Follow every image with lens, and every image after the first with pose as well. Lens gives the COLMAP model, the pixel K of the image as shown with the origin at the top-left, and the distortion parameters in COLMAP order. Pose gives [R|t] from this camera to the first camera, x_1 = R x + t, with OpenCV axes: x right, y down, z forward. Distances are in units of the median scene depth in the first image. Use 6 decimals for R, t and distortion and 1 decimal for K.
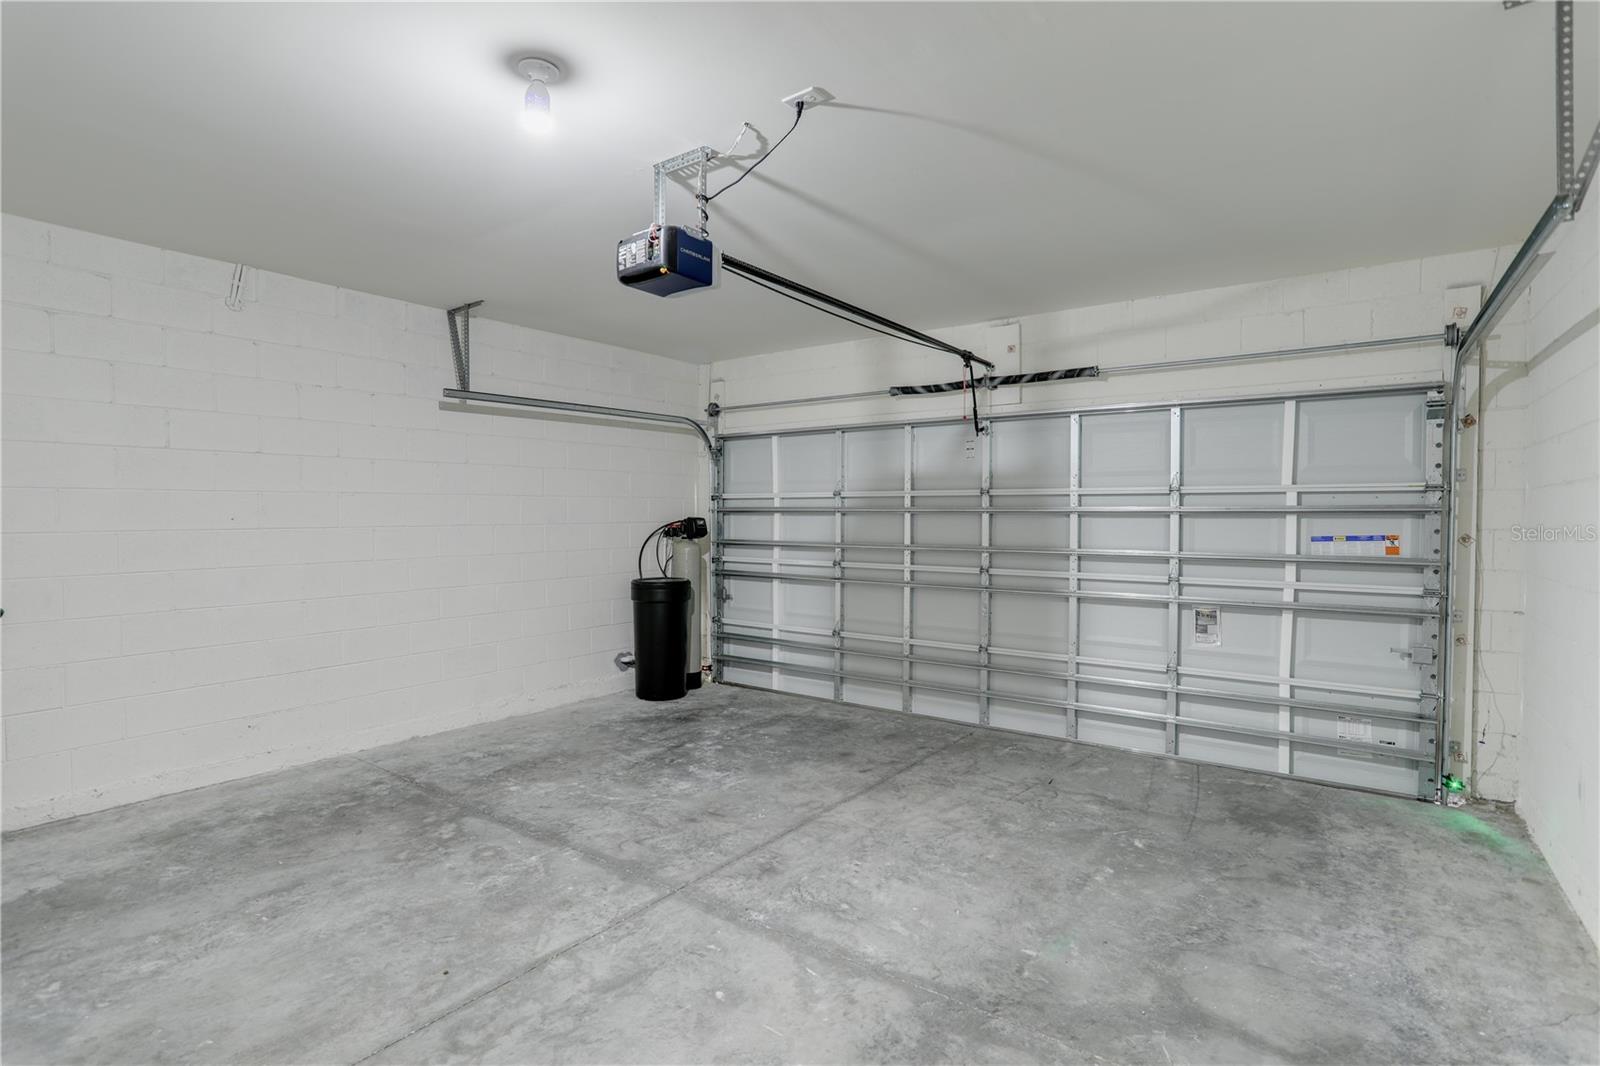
lens RADIAL K [[775.7, 0, 800.0], [0, 775.7, 533.0], [0, 0, 1]] dist [-0.064616, 0.035715]
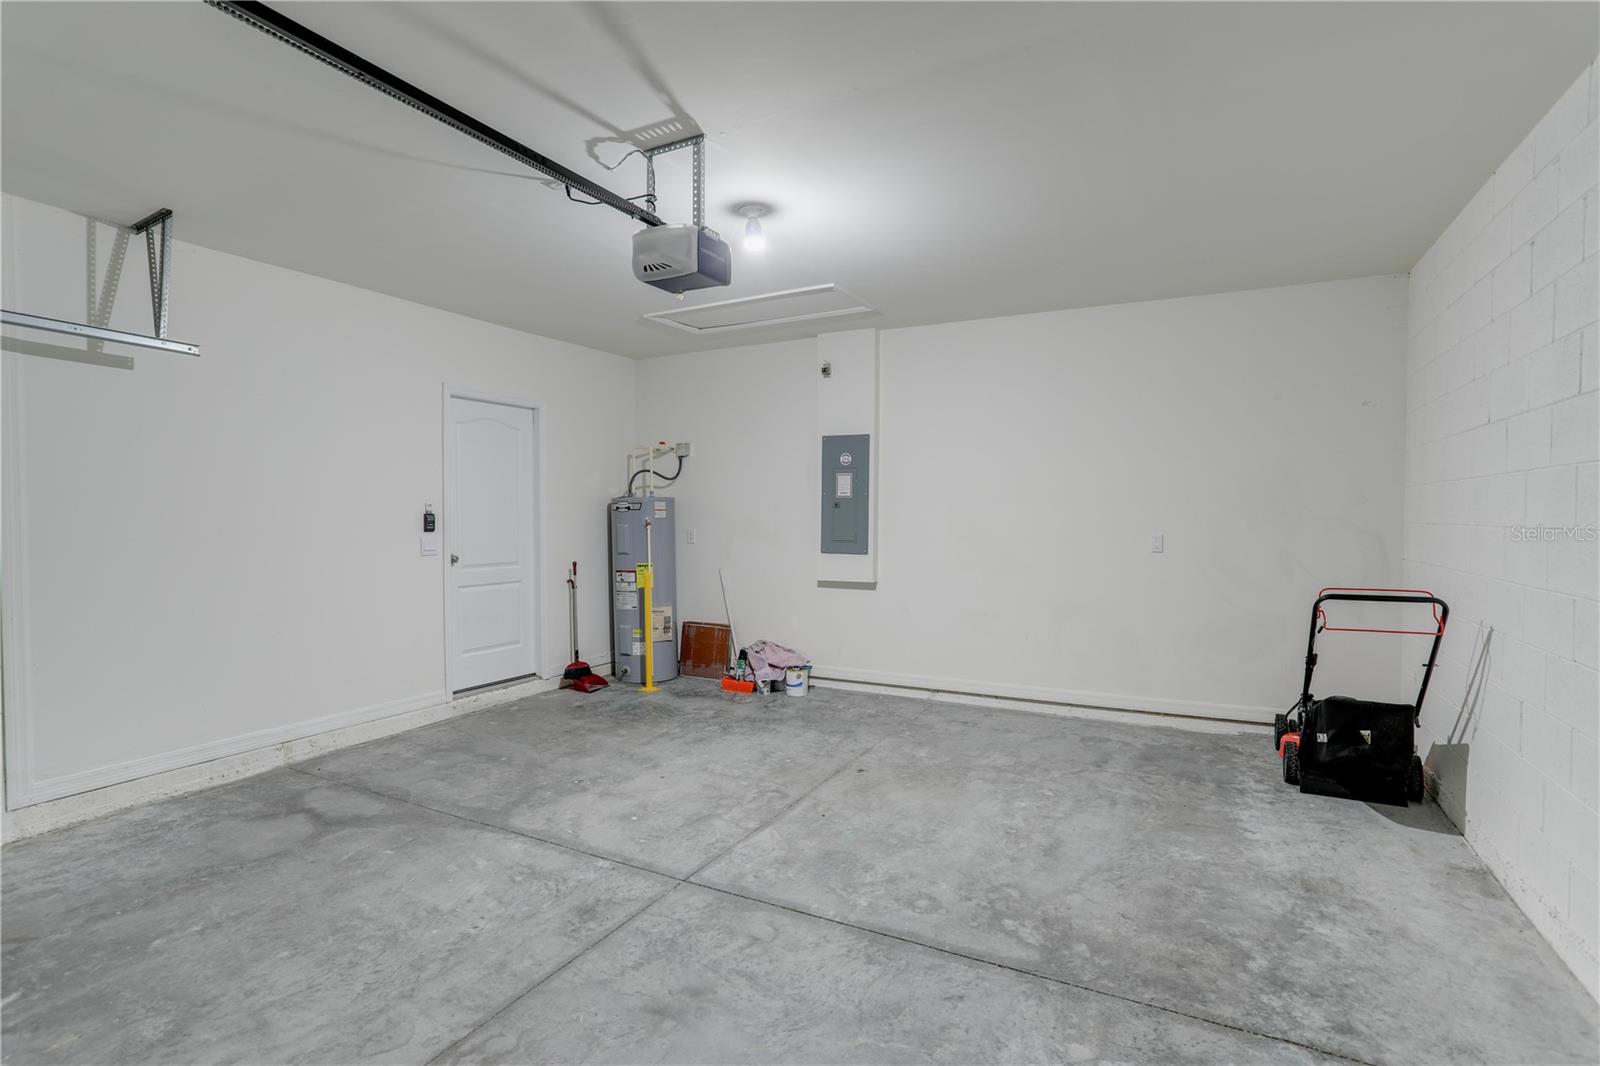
lens RADIAL K [[775.7, 0, 800.0], [0, 775.7, 533.0], [0, 0, 1]] dist [-0.064616, 0.035715]
pose [[-0.990162, 0.004737, -0.139842, -0.173462], [-0.002590, 0.998635, 0.052168, -0.039724], [0.139898, 0.052017, -0.988799, 1.988416]]
